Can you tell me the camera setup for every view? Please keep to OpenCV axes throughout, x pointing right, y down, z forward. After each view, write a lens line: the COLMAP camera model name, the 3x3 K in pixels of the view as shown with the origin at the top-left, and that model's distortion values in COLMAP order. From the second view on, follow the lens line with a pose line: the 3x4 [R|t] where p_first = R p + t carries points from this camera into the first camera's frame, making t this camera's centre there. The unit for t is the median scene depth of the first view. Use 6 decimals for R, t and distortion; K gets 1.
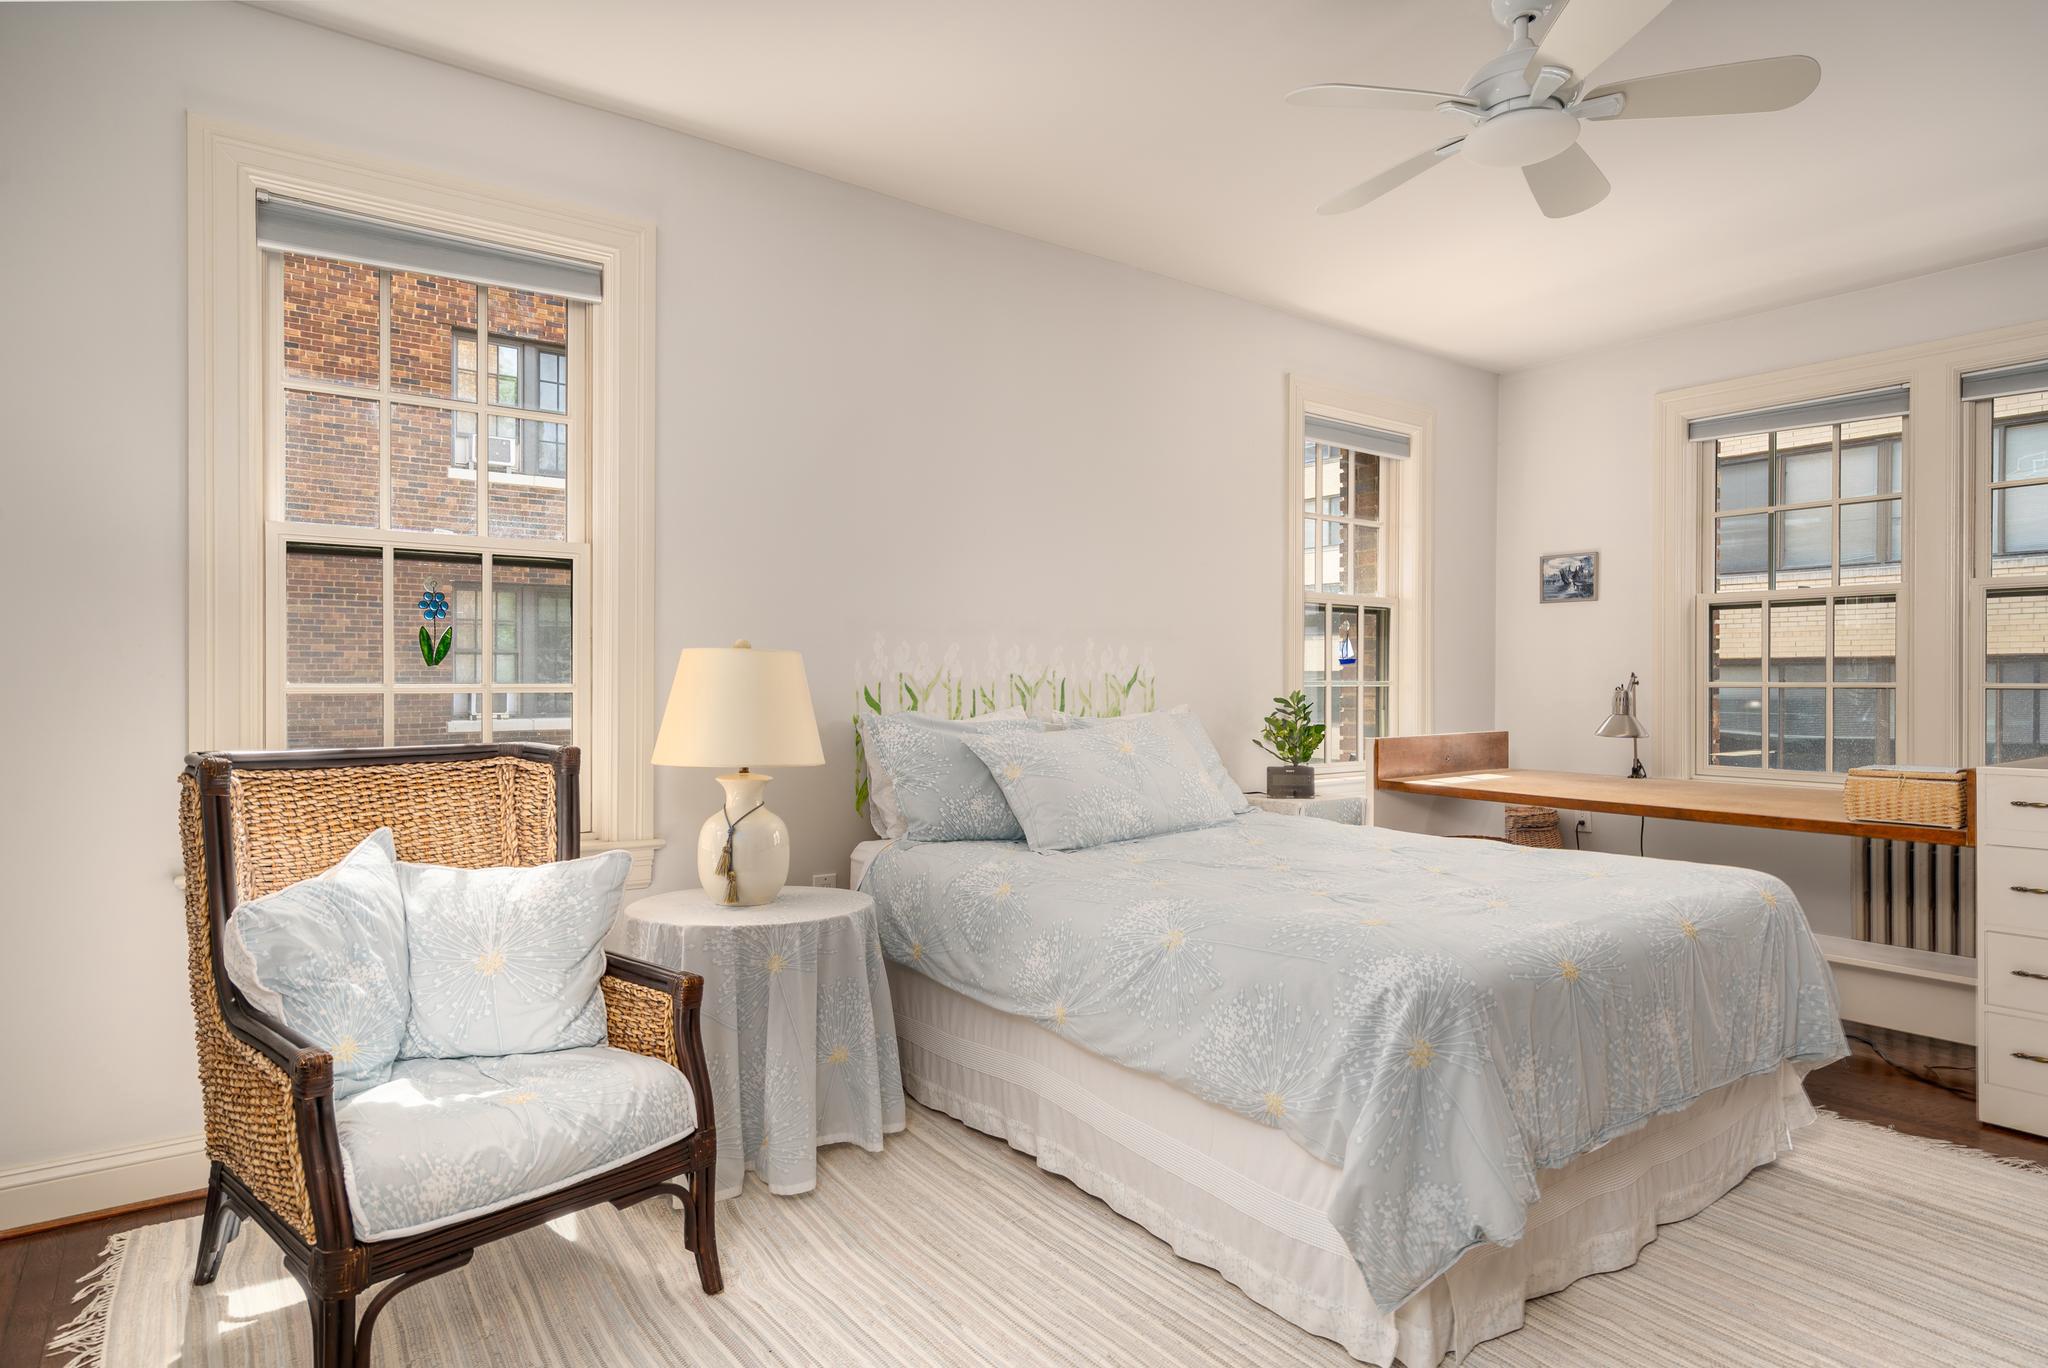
lens RADIAL K [[1146.0, 0, 1029.8], [0, 1146.0, 676.6], [0, 0, 1]] dist [0.004255, 0.000573]
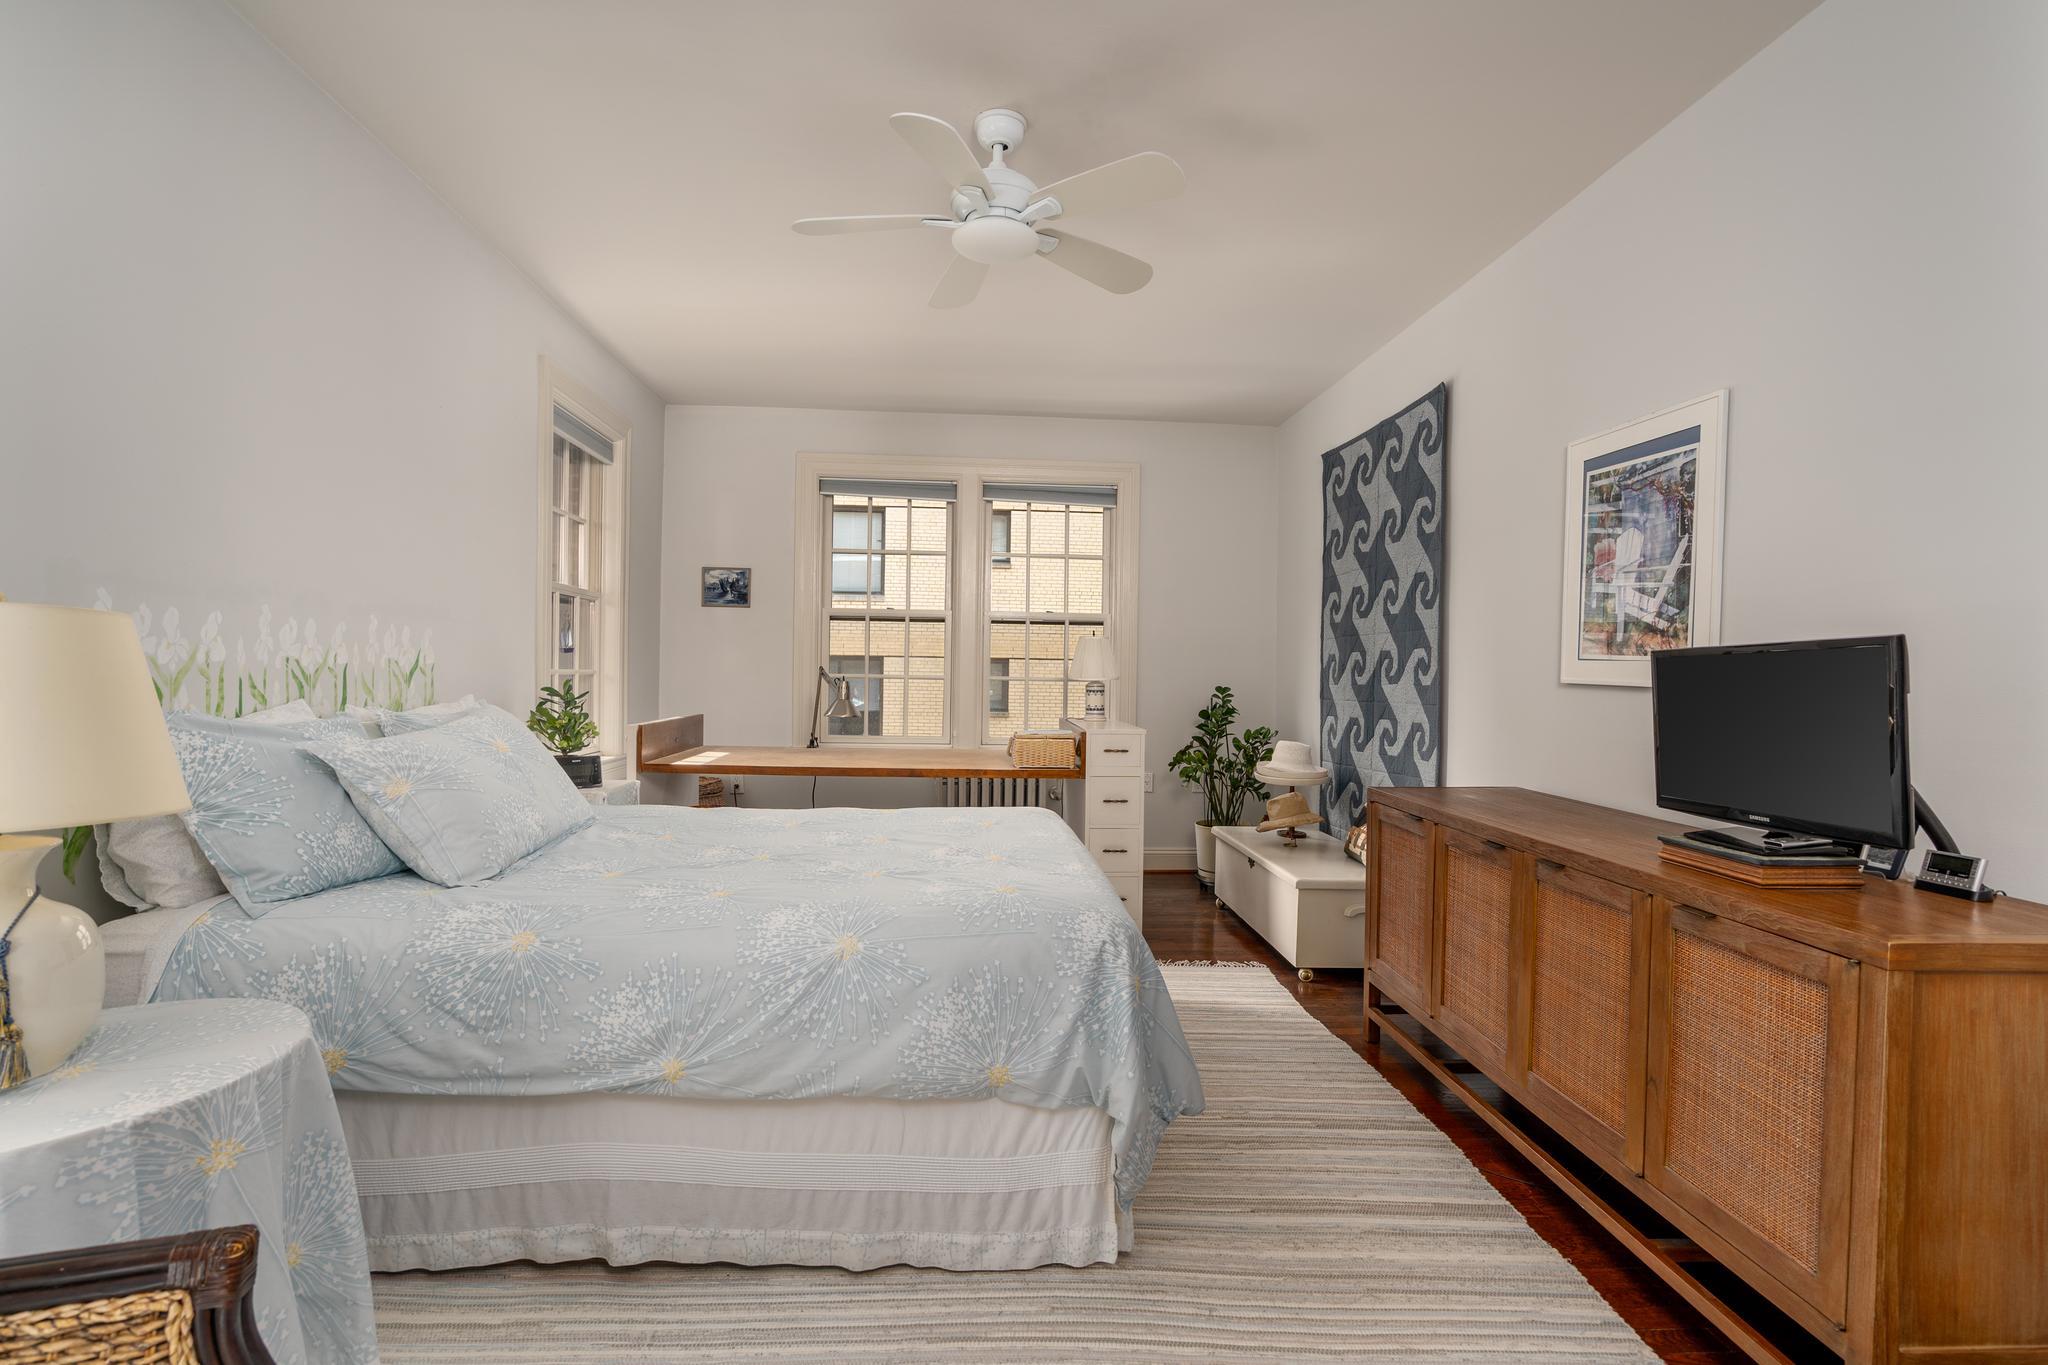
lens RADIAL K [[923.9, 0, 1028.8], [0, 923.9, 683.6], [0, 0, 1]] dist [-0.001101, 0.000774]
pose [[0.552719, -0.000727, 0.833367, -0.364443], [-0.017581, 0.999767, 0.012532, -0.001866], [-0.833182, -0.021578, 0.552577, 0.383161]]
